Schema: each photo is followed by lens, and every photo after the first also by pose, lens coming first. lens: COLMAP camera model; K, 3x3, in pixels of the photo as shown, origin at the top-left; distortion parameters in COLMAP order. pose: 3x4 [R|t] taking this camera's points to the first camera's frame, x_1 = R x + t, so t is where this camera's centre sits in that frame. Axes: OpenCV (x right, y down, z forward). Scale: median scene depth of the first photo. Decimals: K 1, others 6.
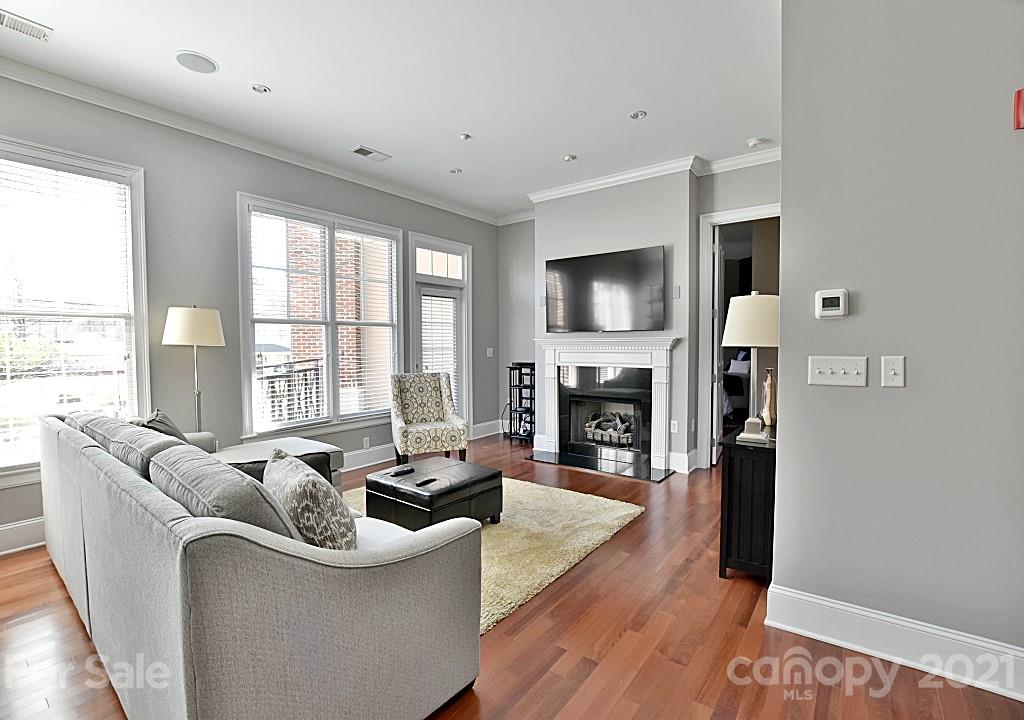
lens RADIAL K [[464.3, 0, 516.0], [0, 464.3, 363.2], [0, 0, 1]] dist [-0.033703, 0.006303]
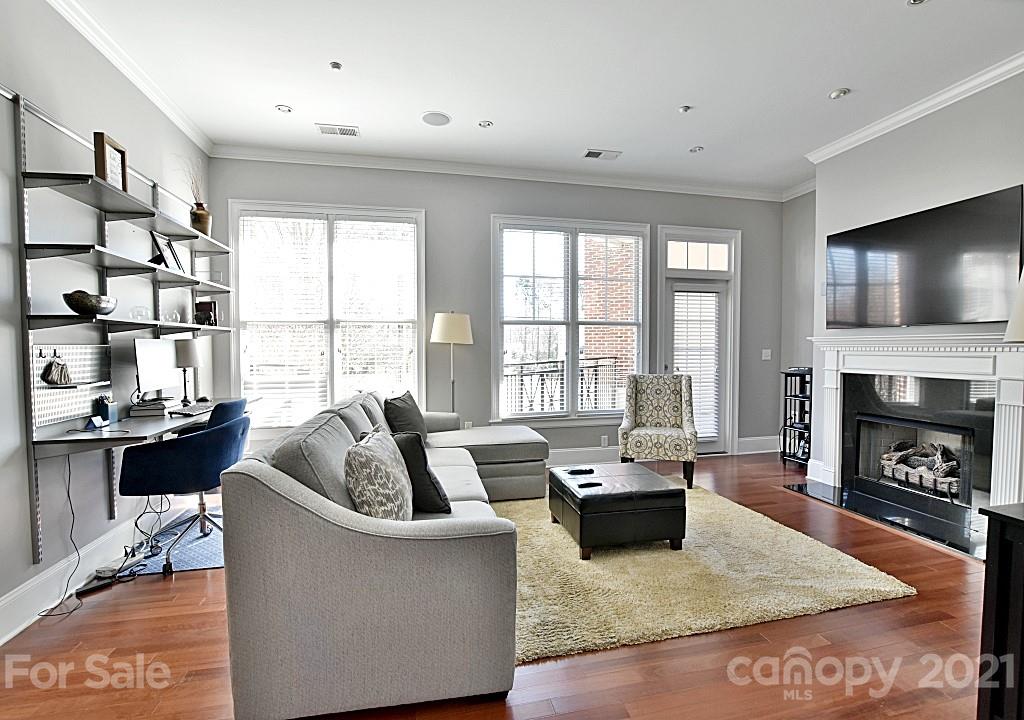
lens RADIAL K [[464.3, 0, 514.7], [0, 464.3, 363.7], [0, 0, 1]] dist [-0.033703, 0.006303]
pose [[0.764960, 0.027374, -0.643496, 0.178050], [-0.030144, 0.999523, 0.006686, 0.002342], [0.643372, 0.014283, 0.765420, 0.096812]]
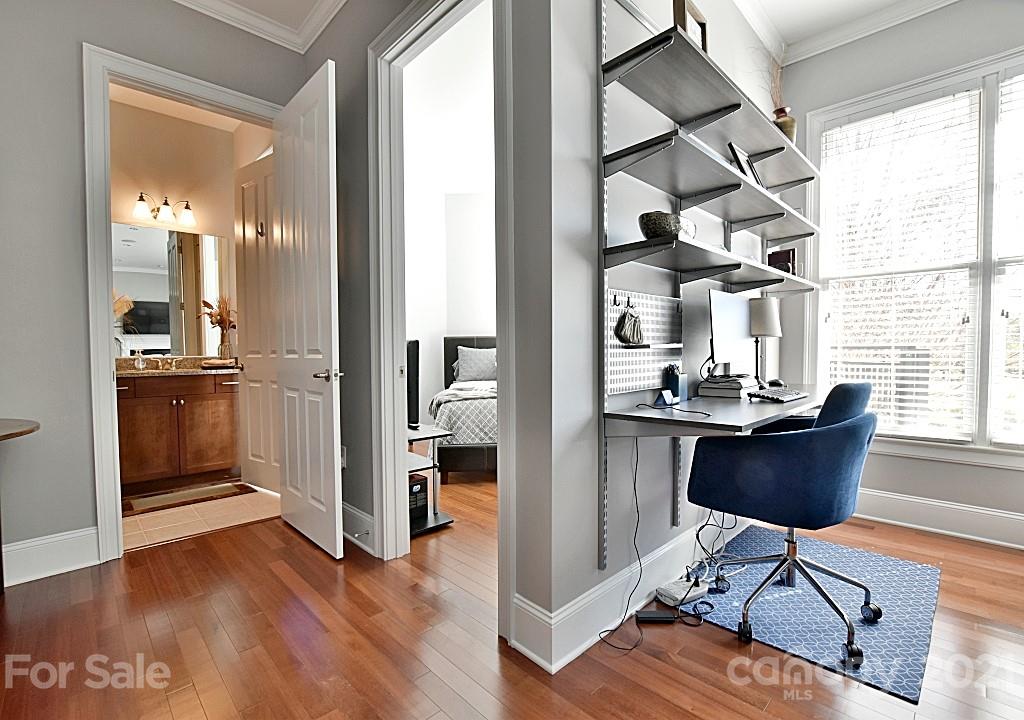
lens RADIAL K [[464.3, 0, 514.5], [0, 464.3, 365.2], [0, 0, 1]] dist [-0.033703, 0.006303]
pose [[-0.147516, 0.045390, -0.988018, -0.097228], [-0.035798, 0.998047, 0.051195, 0.042292], [0.988412, 0.042921, -0.145603, 0.113403]]
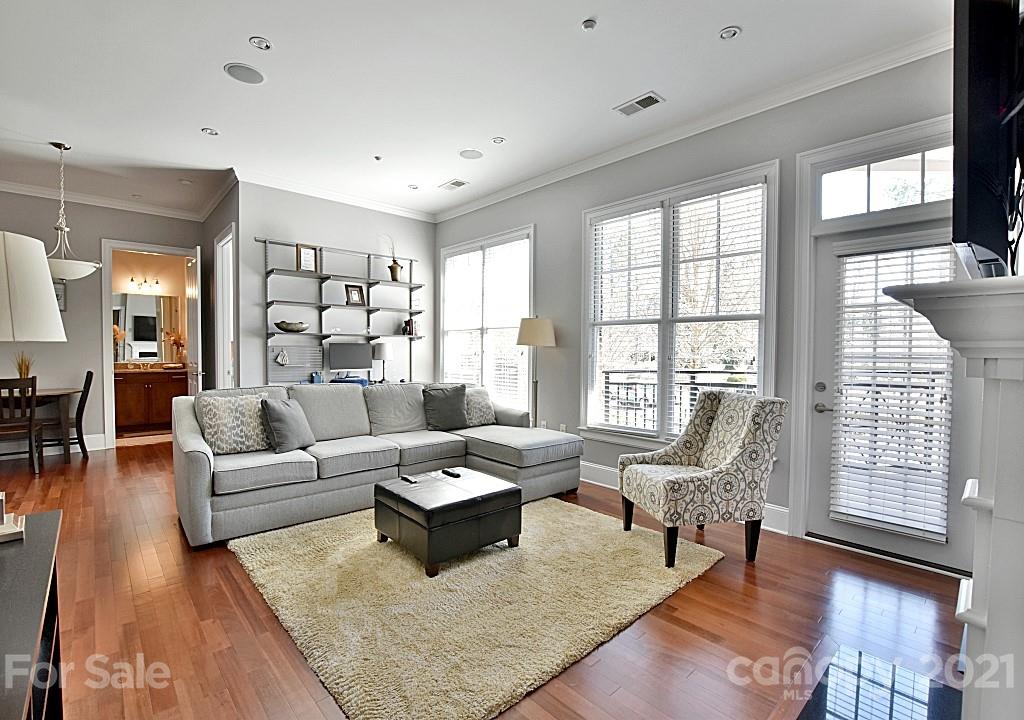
lens RADIAL K [[464.3, 0, 522.1], [0, 464.3, 360.2], [0, 0, 1]] dist [-0.033703, 0.006303]
pose [[-0.170402, 0.031509, -0.984871, 0.450162], [-0.048448, 0.998012, 0.040312, -0.035072], [0.984183, 0.054585, -0.168537, 0.847716]]
